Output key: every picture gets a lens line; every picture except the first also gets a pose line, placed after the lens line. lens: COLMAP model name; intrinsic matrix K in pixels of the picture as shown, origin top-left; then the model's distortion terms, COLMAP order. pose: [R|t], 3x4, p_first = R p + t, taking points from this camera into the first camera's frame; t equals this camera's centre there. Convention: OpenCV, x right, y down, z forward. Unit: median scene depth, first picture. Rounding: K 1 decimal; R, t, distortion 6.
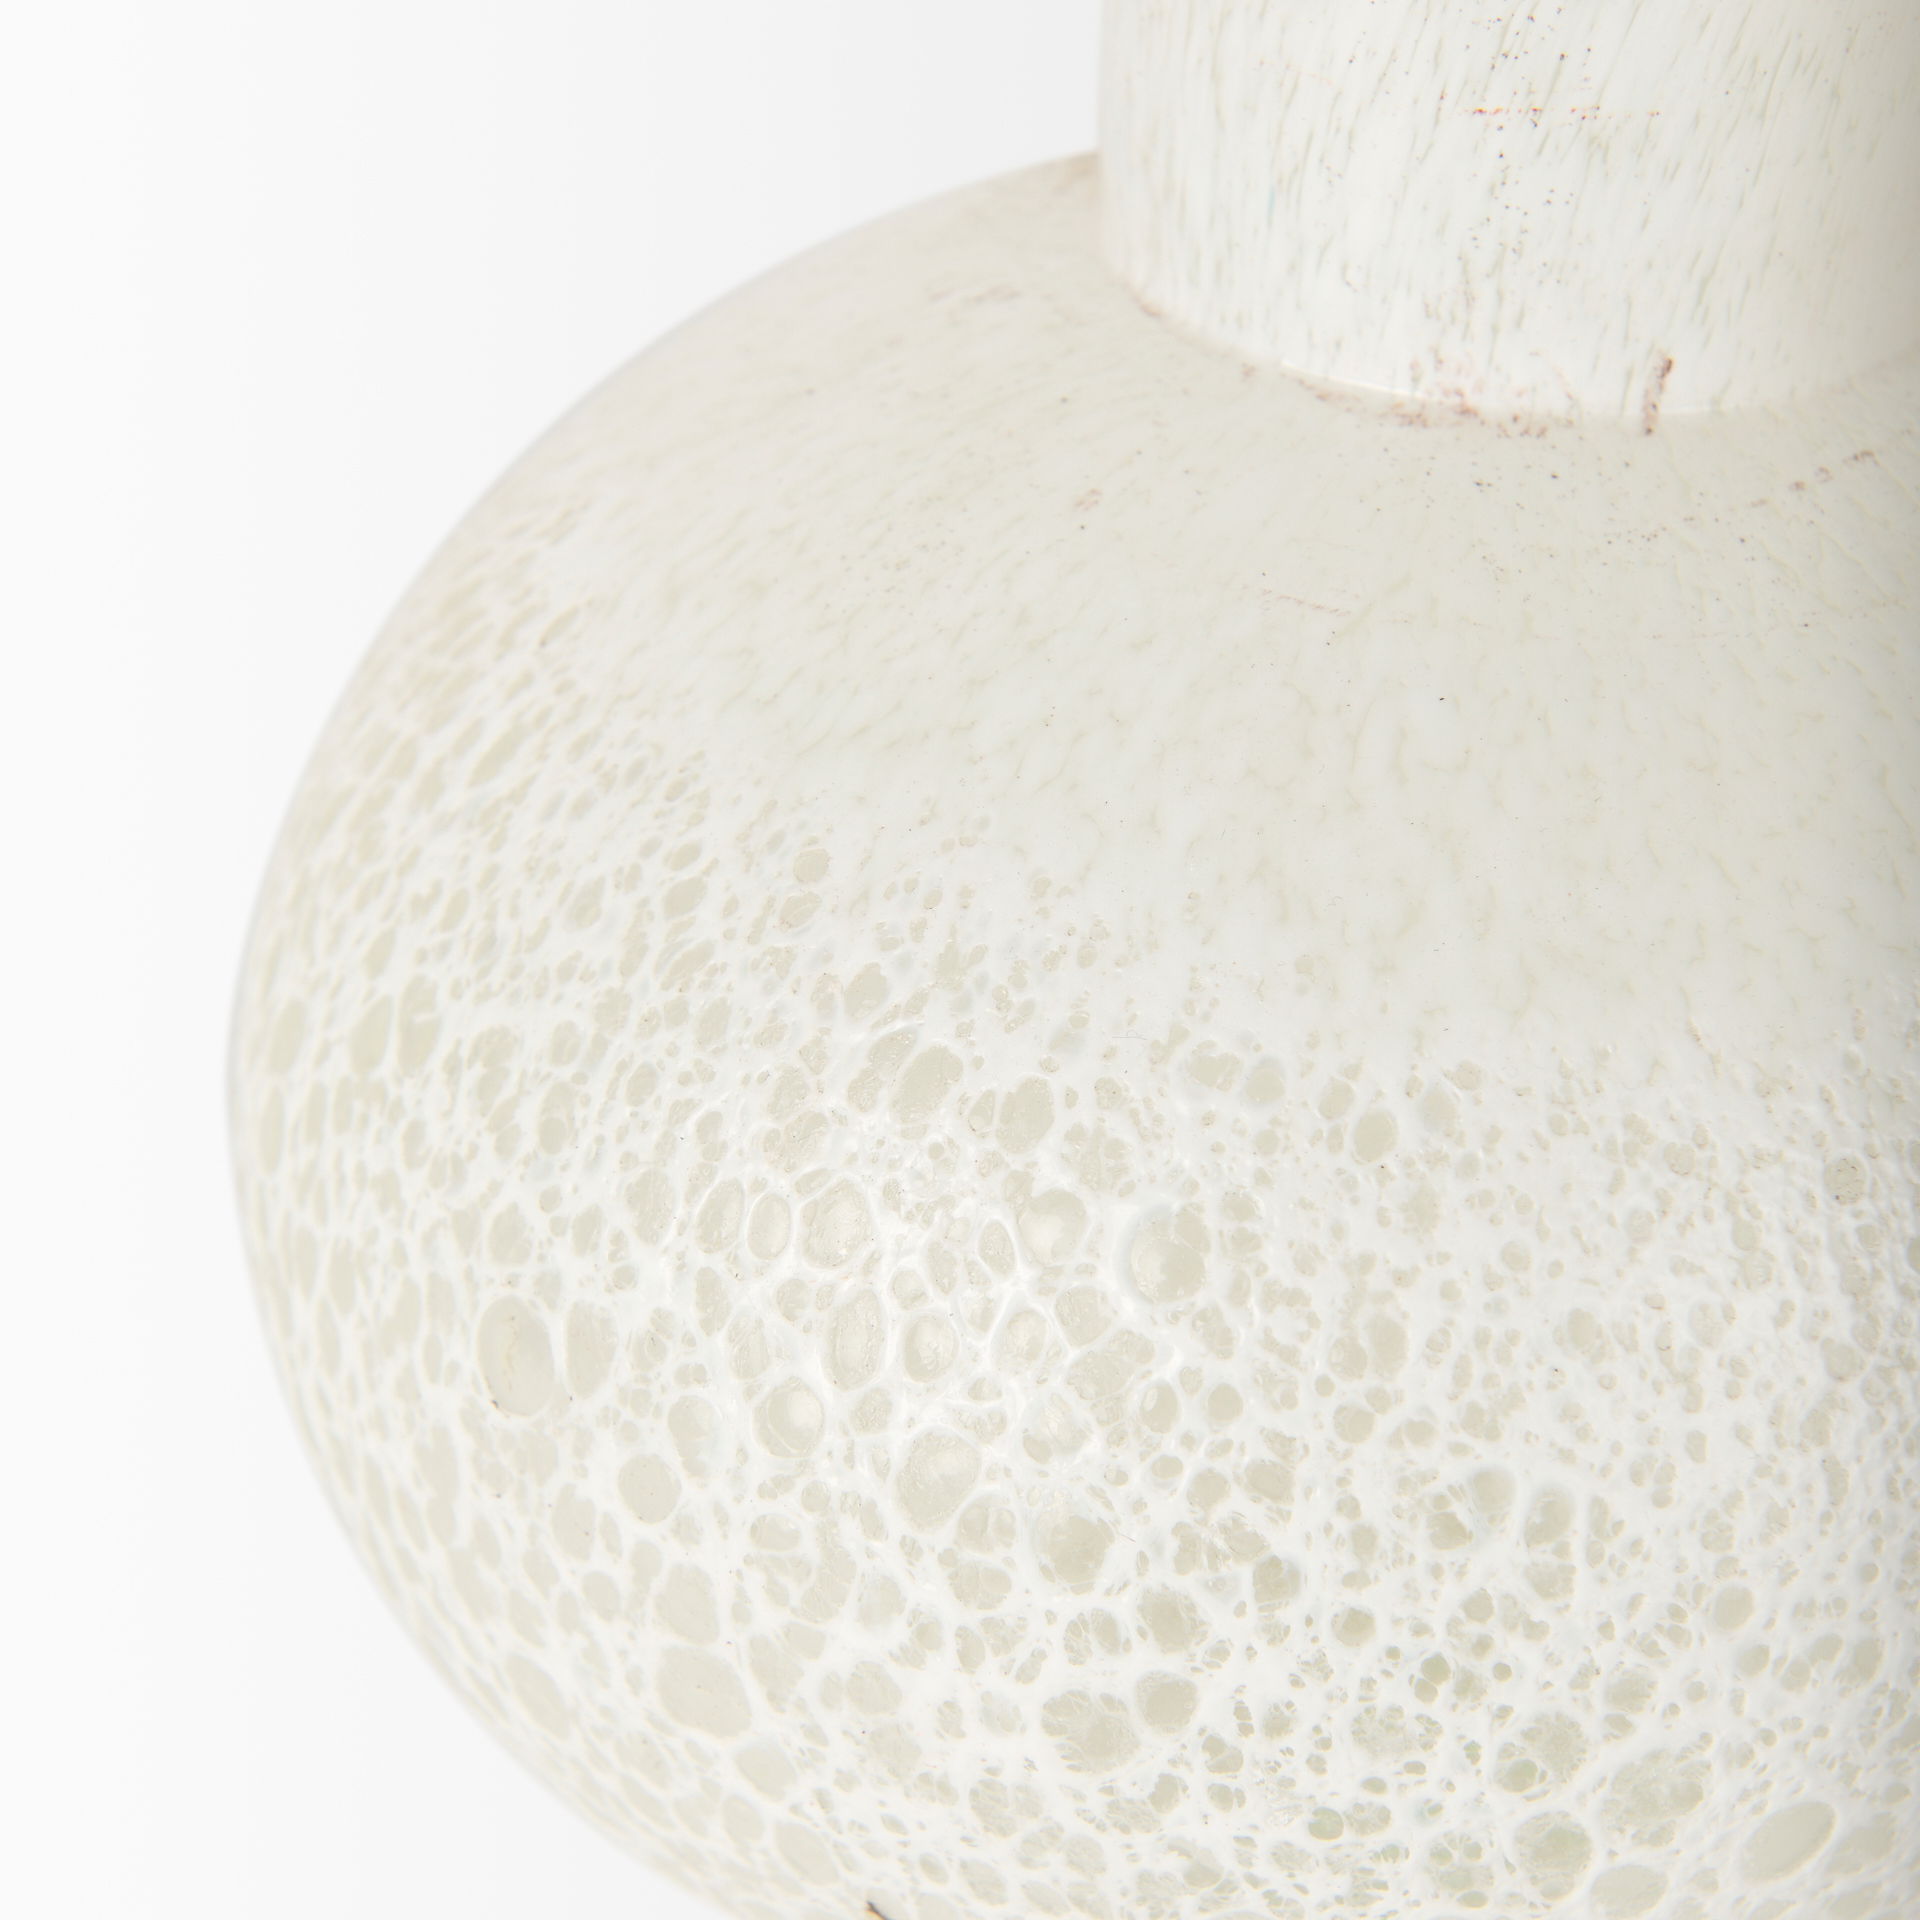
lens RADIAL K [[5738.1, 0, 963.4], [0, 5738.1, 1247.0], [0, 0, 1]] dist [-0.079759, 0.520039]
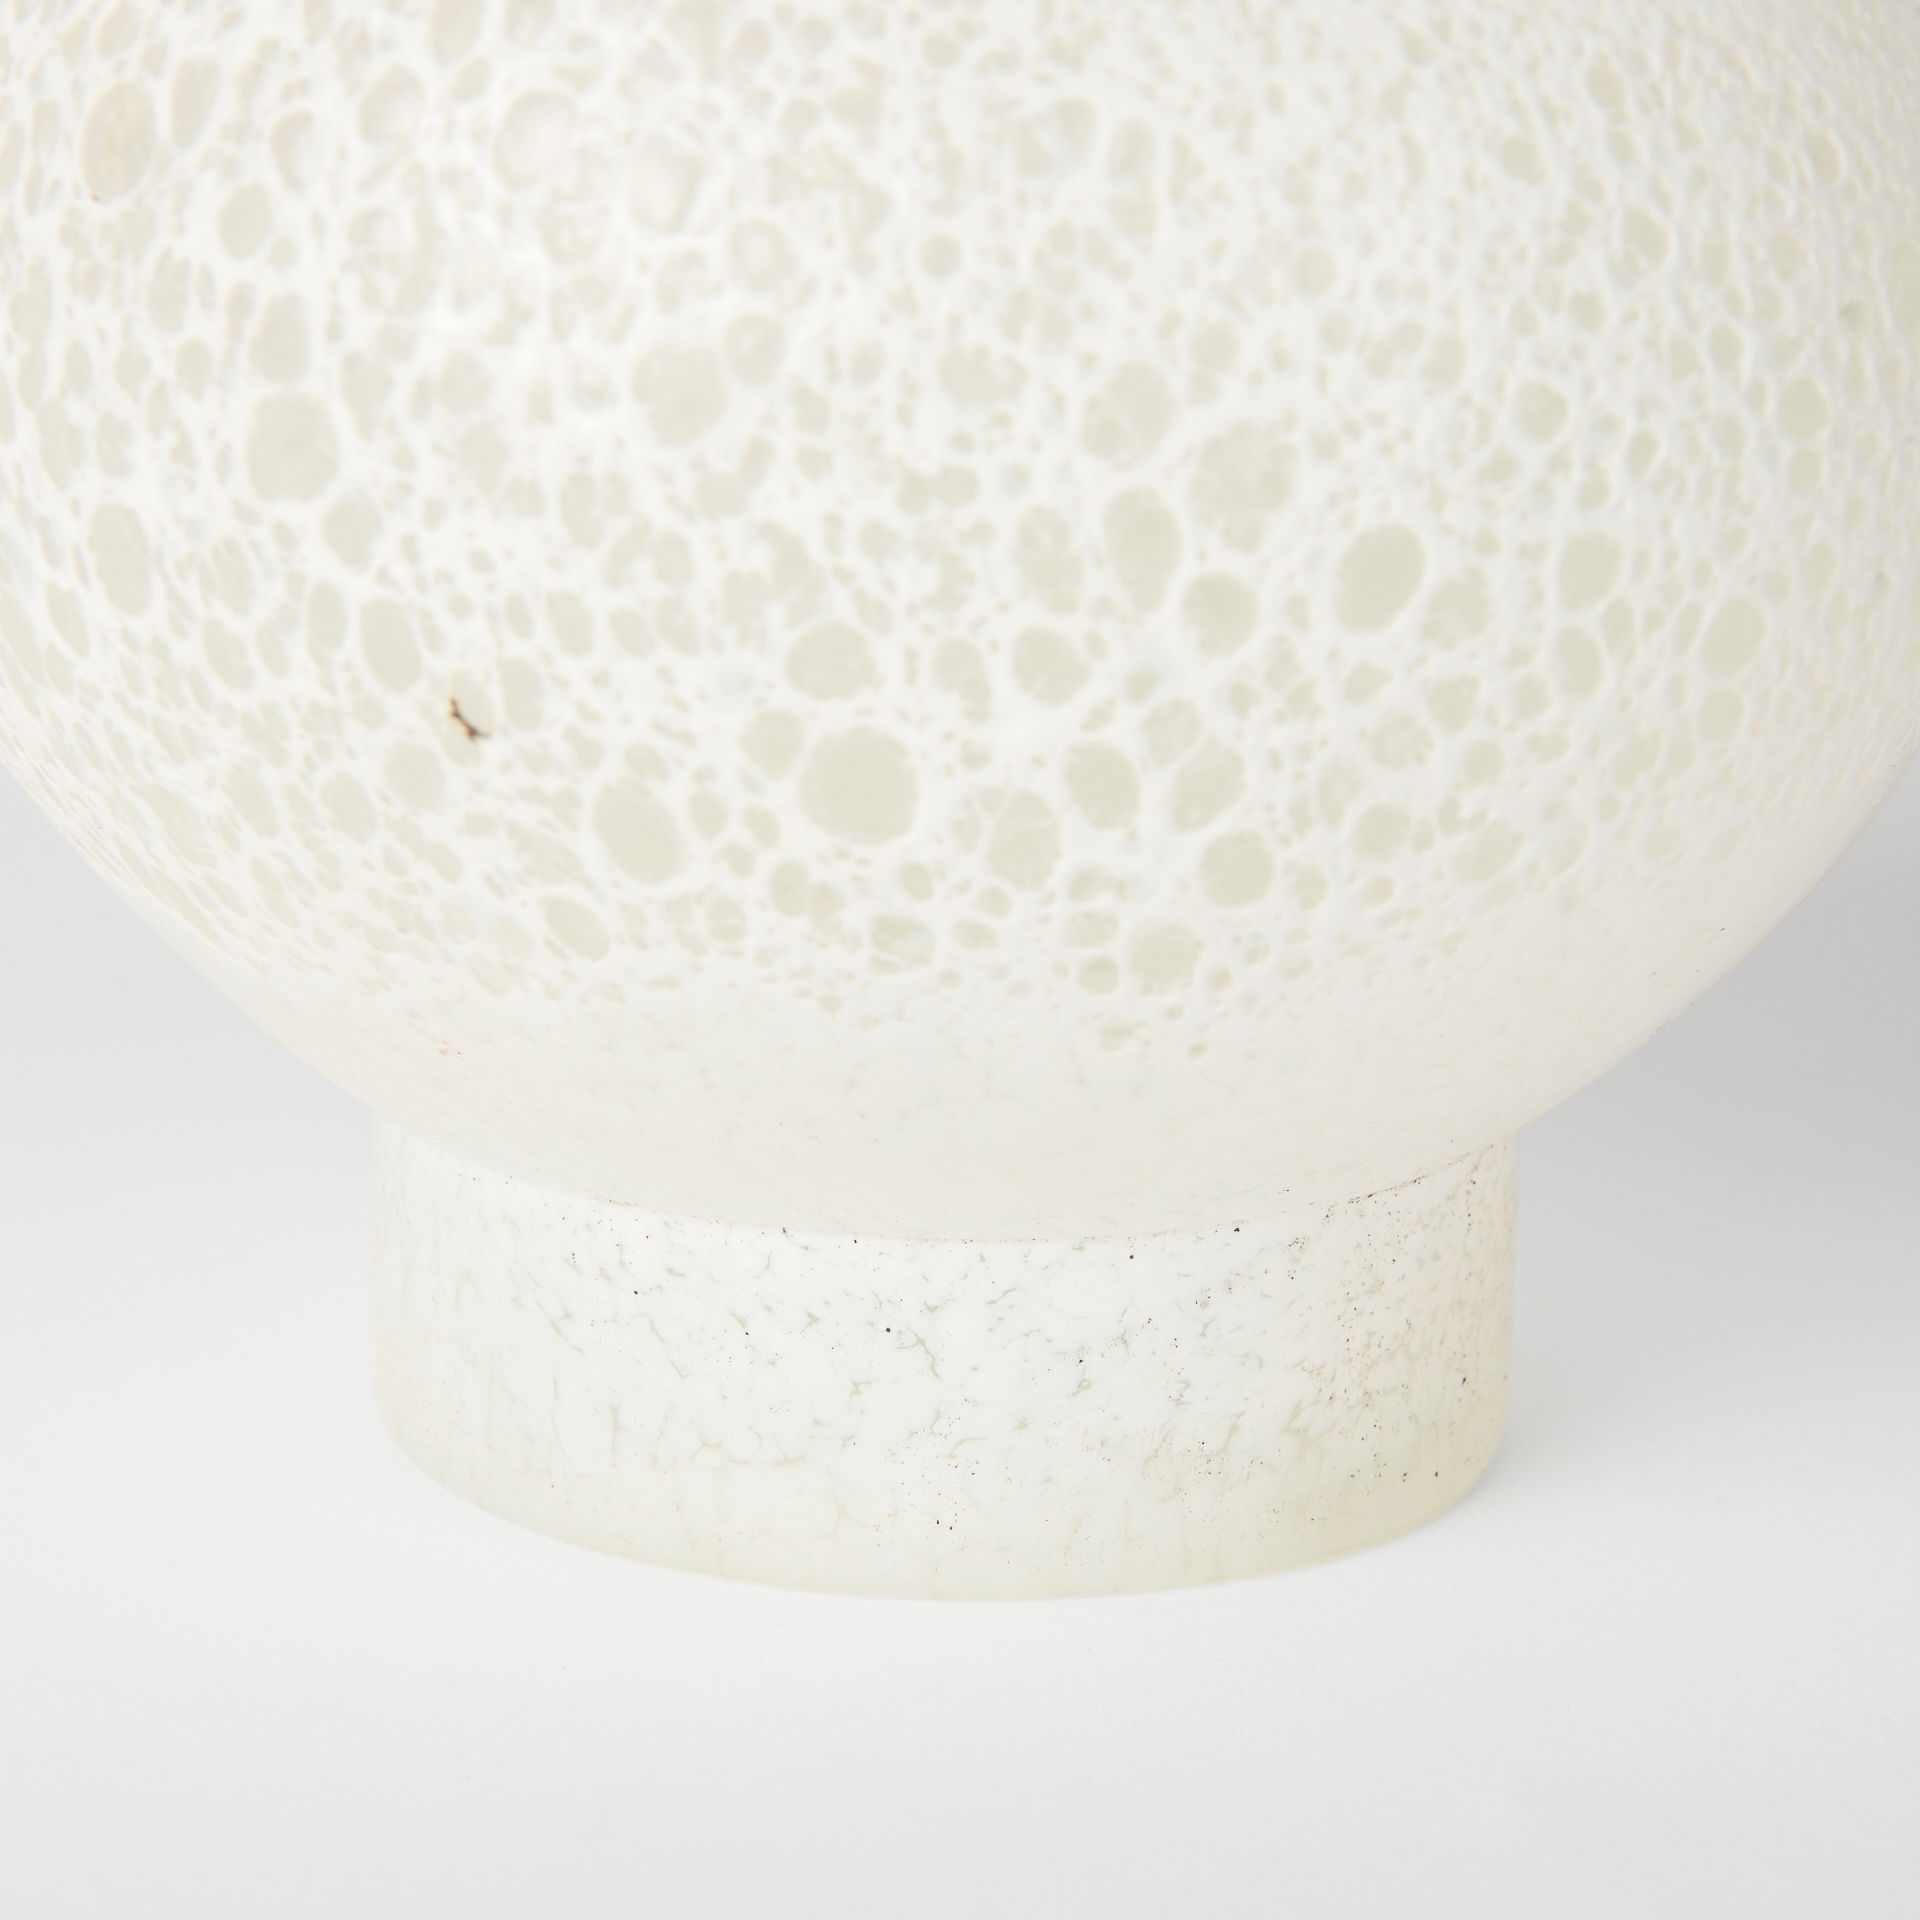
lens RADIAL K [[6901.2, 0, 1013.8], [0, 6901.2, 960.5], [0, 0, 1]] dist [0.092940, 0.042790]
pose [[0.998288, 0.024527, 0.053103, 0.018300], [-0.004100, 0.934953, -0.354747, 0.596474], [-0.058349, 0.353921, 0.933453, -0.095760]]
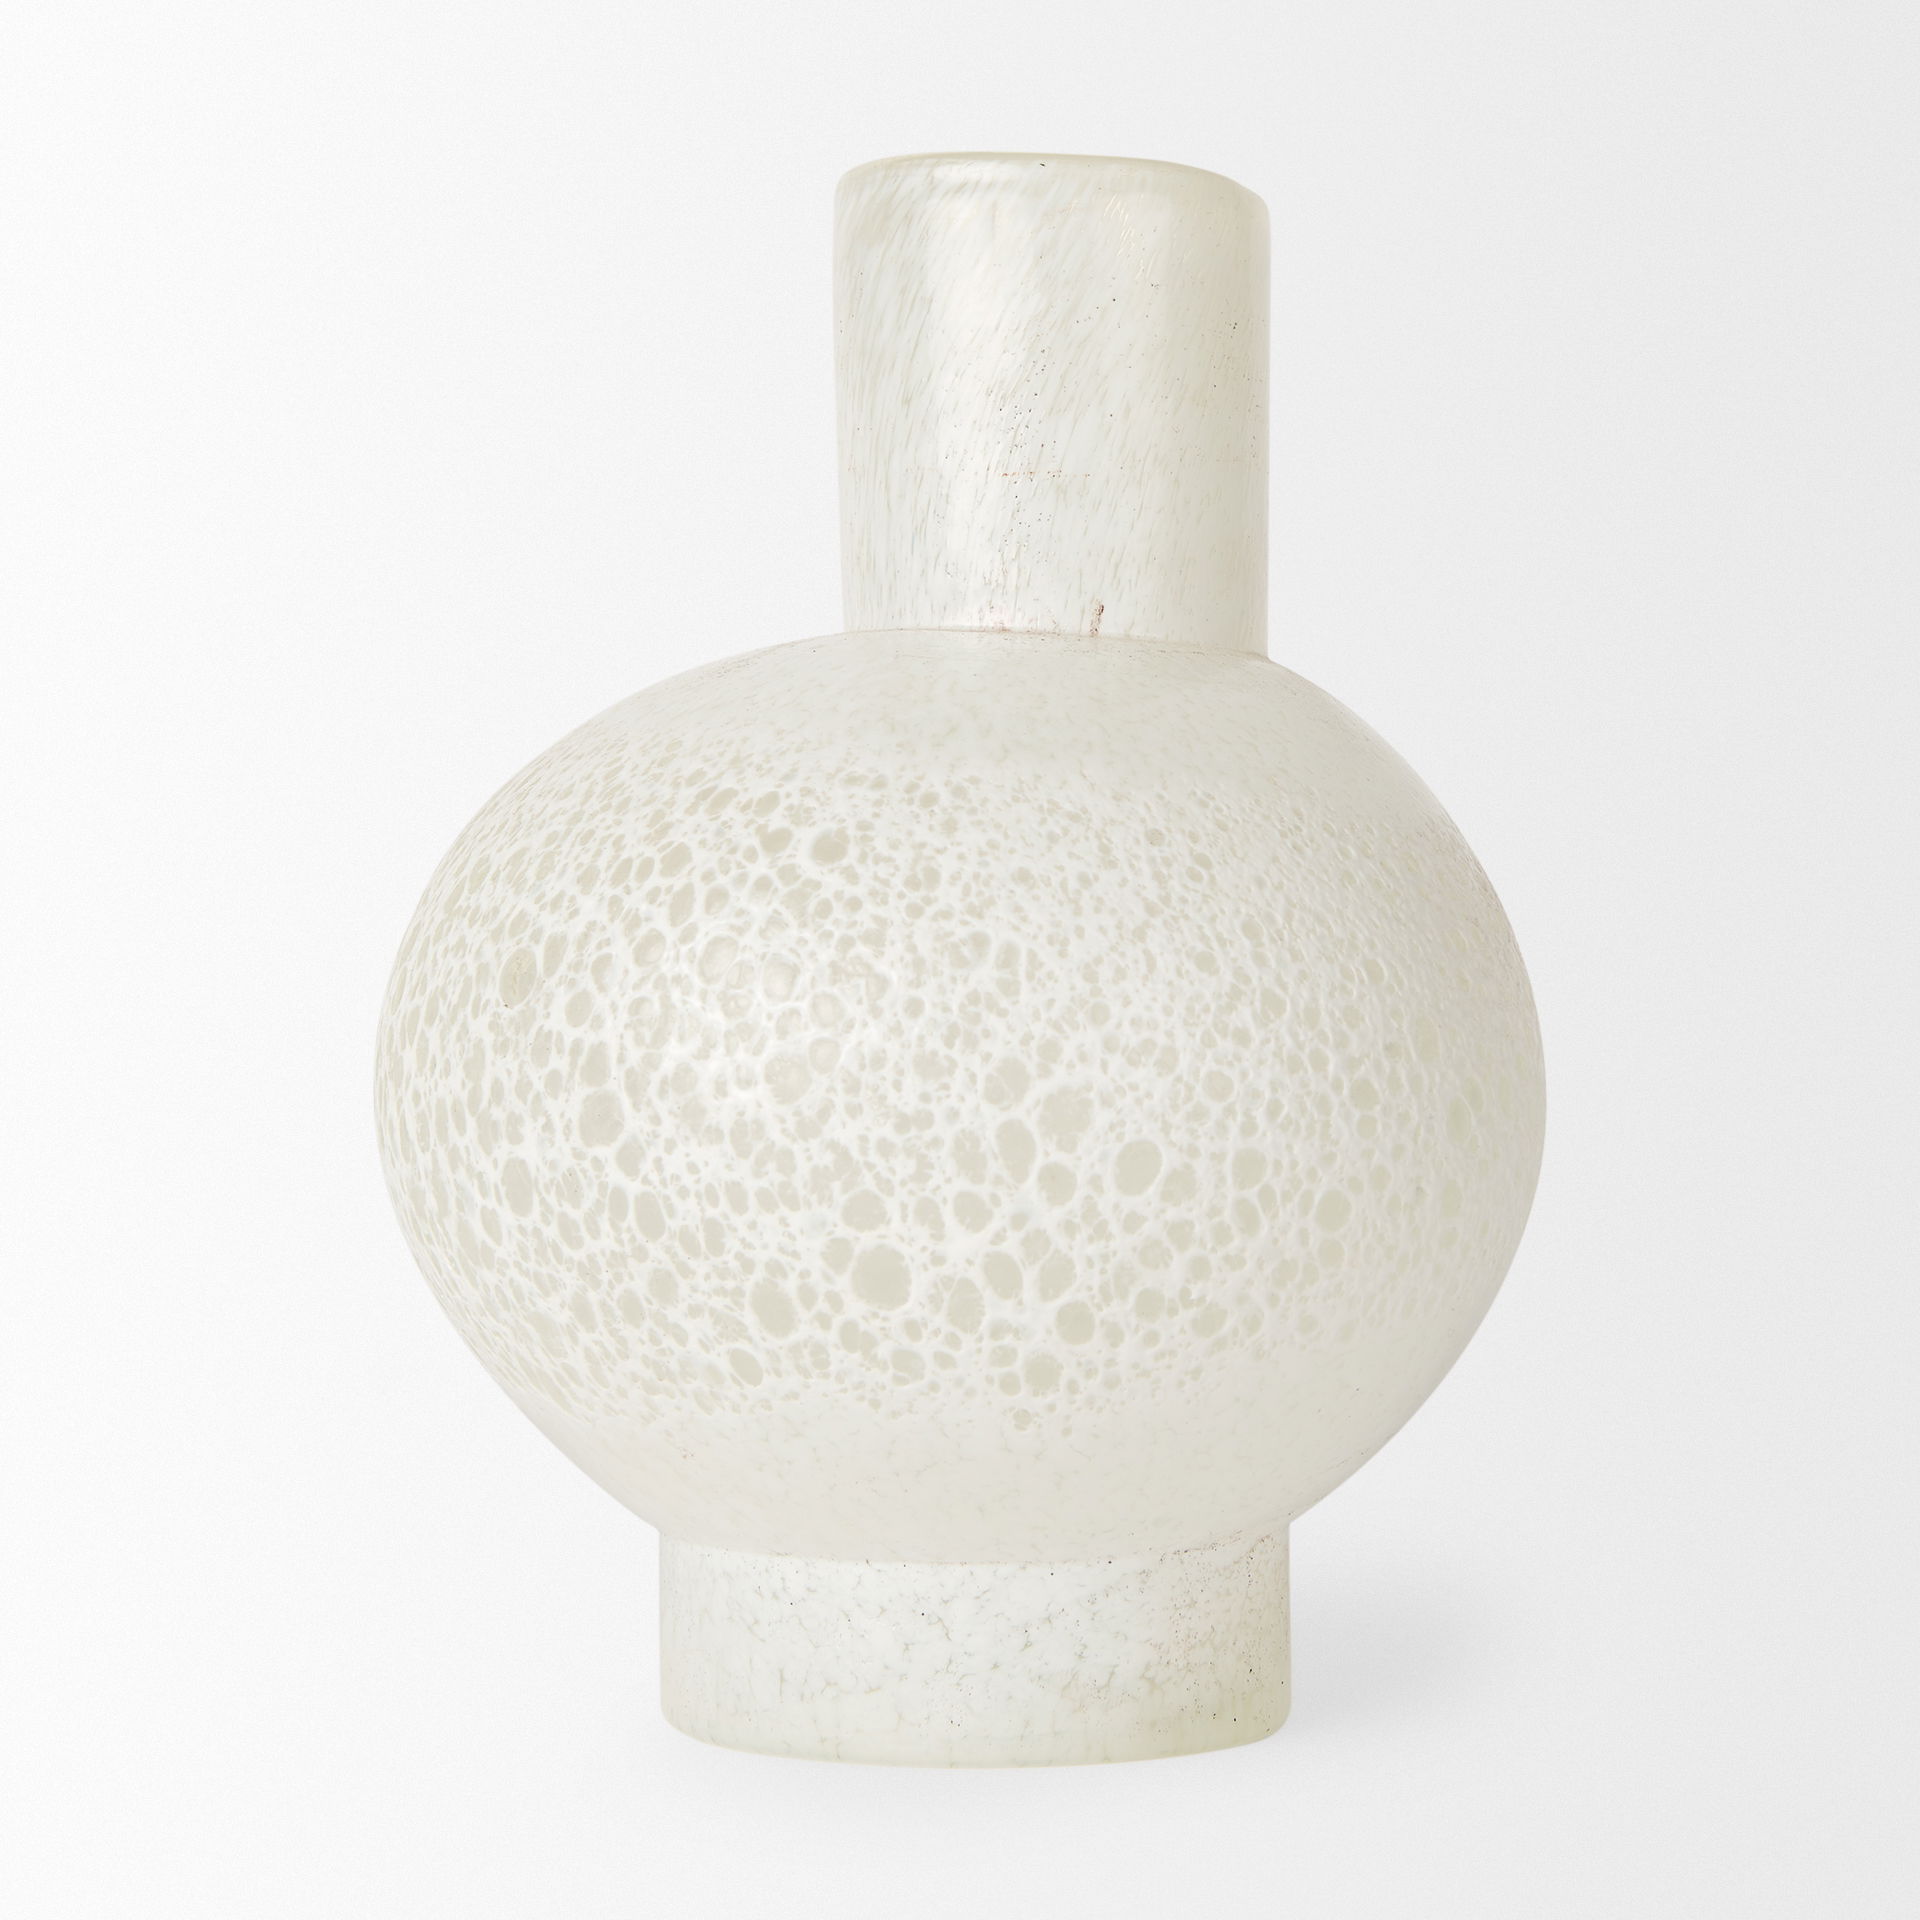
lens RADIAL K [[6901.2, 0, 1013.8], [0, 6901.2, 960.5], [0, 0, 1]] dist [0.092940, 0.042790]
pose [[0.999666, 0.013067, -0.022311, 0.154305], [-0.023065, 0.840667, -0.541061, 1.356259], [0.011686, 0.541395, 0.840687, -1.072175]]
